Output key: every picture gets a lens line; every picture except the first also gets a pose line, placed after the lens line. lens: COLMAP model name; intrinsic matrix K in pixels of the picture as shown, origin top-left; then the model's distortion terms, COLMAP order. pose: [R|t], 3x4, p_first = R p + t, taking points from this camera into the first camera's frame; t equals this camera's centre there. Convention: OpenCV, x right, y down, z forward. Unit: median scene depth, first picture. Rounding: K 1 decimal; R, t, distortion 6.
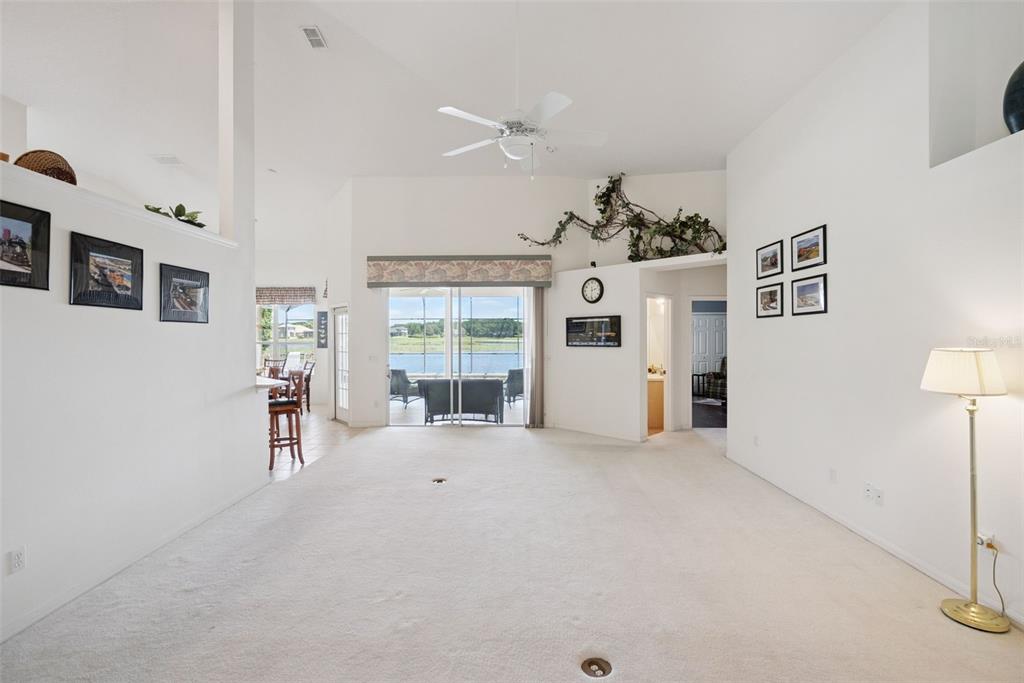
lens RADIAL K [[469.8, 0, 511.7], [0, 469.8, 336.9], [0, 0, 1]] dist [-0.004759, 0.000672]
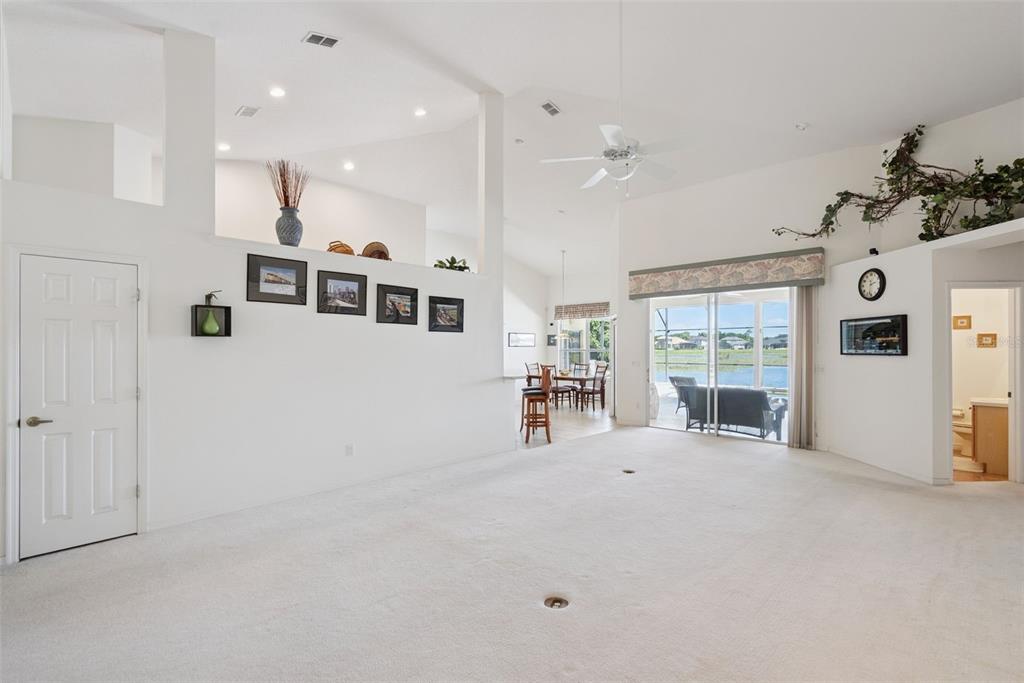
lens RADIAL K [[467.7, 0, 512.0], [0, 467.7, 343.0], [0, 0, 1]] dist [-0.008150, 0.001301]
pose [[0.719635, -0.003509, -0.694344, 0.280462], [-0.004577, 0.999942, -0.009796, 0.010464], [0.694338, 0.010228, 0.719577, 0.010263]]
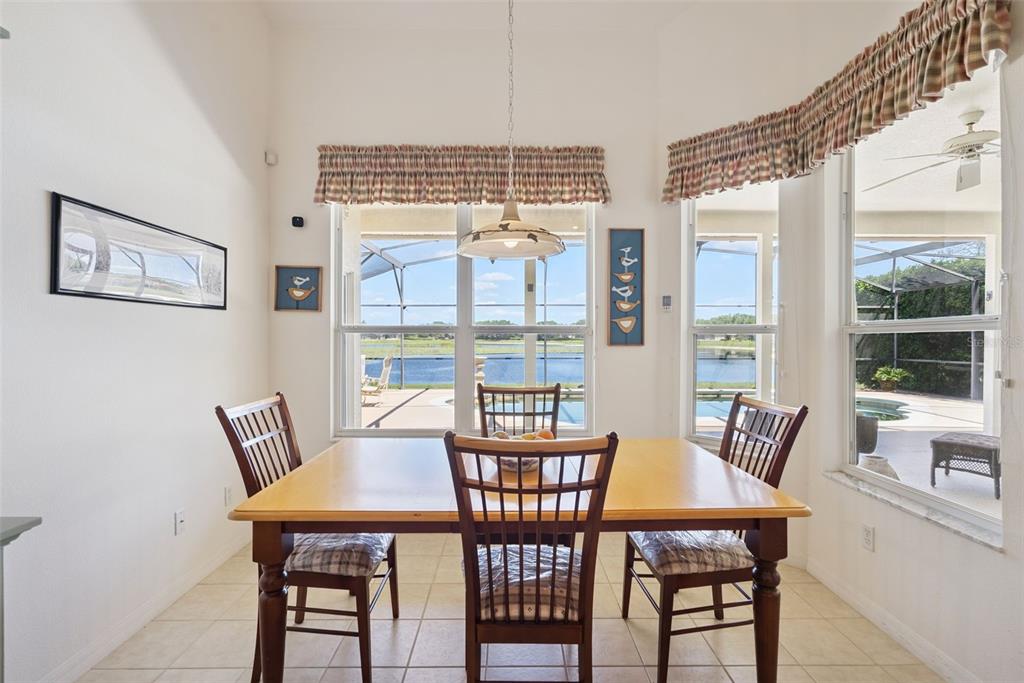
lens RADIAL K [[467.7, 0, 512.0], [0, 467.7, 343.0], [0, 0, 1]] dist [-0.008150, 0.001301]
pose [[0.999739, 0.005508, 0.022183, -0.714270], [-0.005674, 0.999956, 0.007434, 0.029365], [-0.022141, -0.007558, 0.999726, 1.017144]]
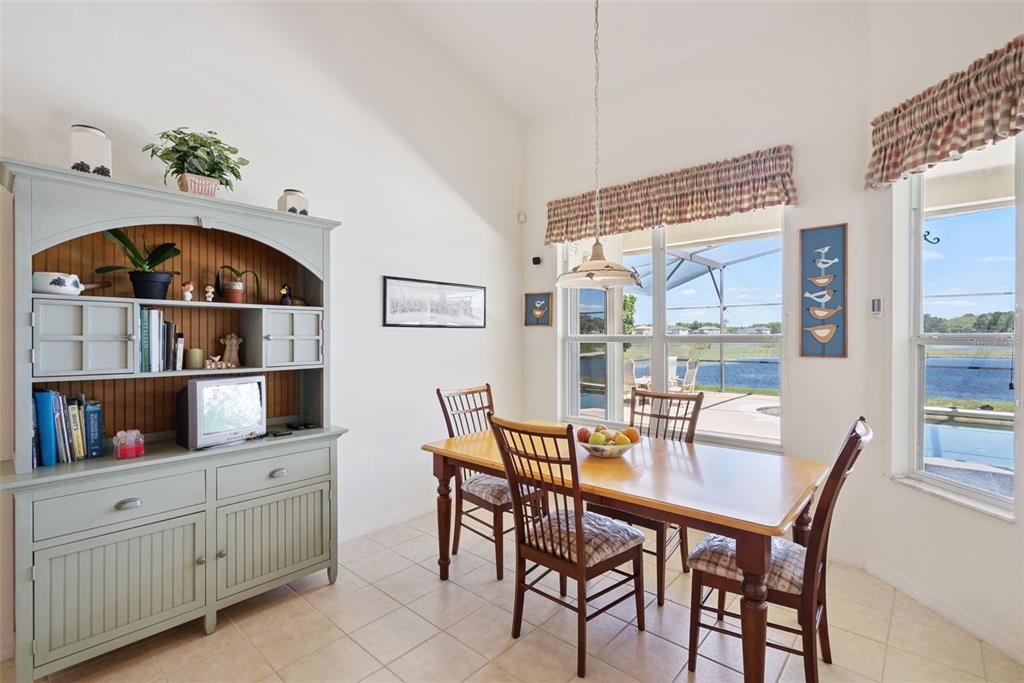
lens RADIAL K [[467.7, 0, 512.0], [0, 467.7, 343.0], [0, 0, 1]] dist [-0.008150, 0.001301]
pose [[0.753267, 0.009578, -0.657645, -0.529040], [-0.002832, 0.999932, 0.011319, 0.018432], [0.657709, -0.006664, 0.753243, 0.986141]]
